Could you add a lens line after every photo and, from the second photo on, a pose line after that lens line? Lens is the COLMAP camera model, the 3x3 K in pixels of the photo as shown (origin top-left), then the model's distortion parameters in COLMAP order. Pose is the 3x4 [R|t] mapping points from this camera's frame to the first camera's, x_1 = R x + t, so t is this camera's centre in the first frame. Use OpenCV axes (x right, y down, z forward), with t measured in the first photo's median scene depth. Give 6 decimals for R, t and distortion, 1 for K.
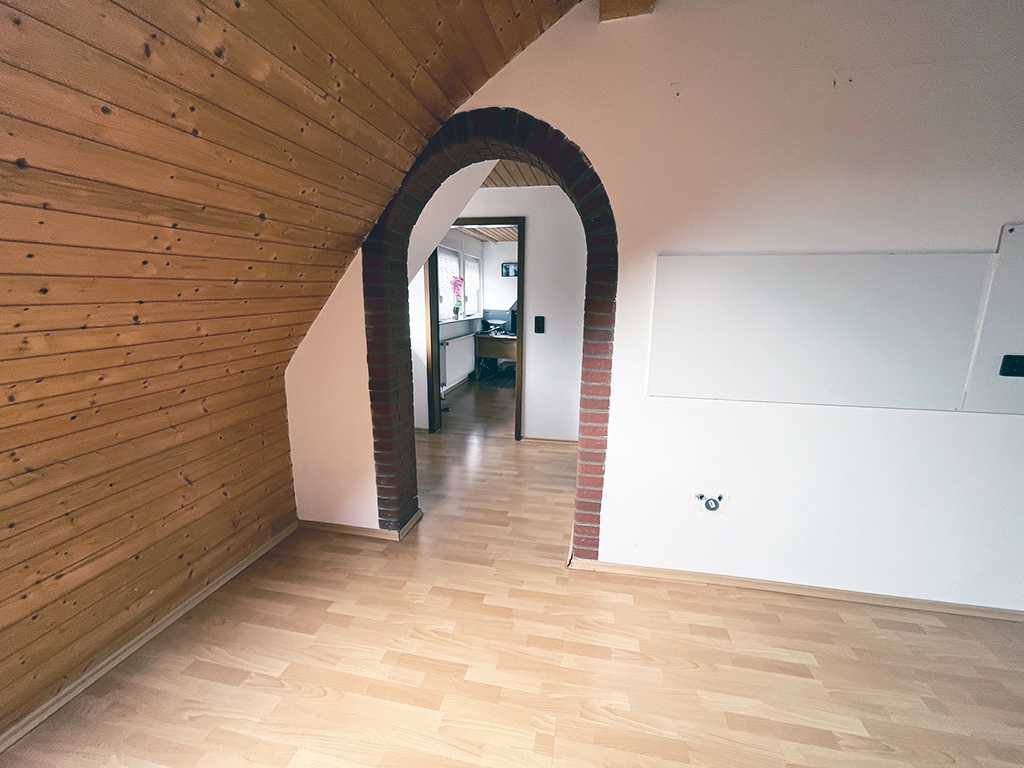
lens RADIAL K [[418.7, 0, 515.1], [0, 418.7, 380.0], [0, 0, 1]] dist [-0.002796, -0.000216]
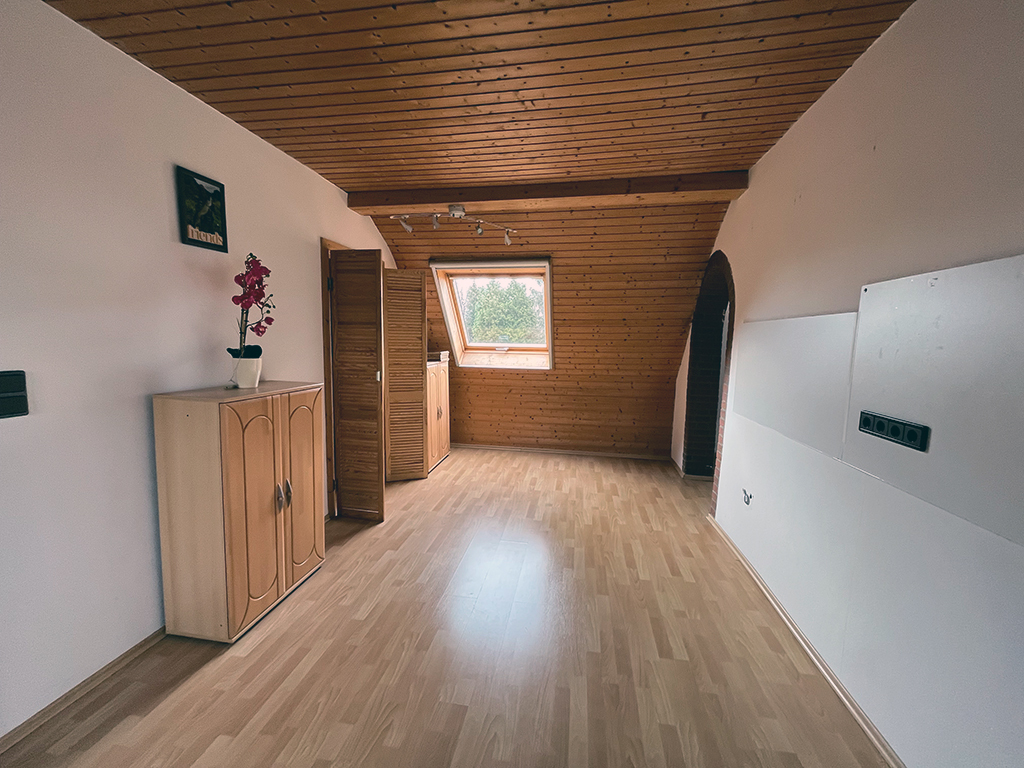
lens RADIAL K [[418.7, 0, 511.8], [0, 418.7, 379.5], [0, 0, 1]] dist [-0.002796, -0.000216]
pose [[0.034895, 0.091198, -0.995221, 2.146665], [-0.216236, 0.972927, 0.081574, -0.033145], [0.975717, 0.212356, 0.053670, 0.122493]]
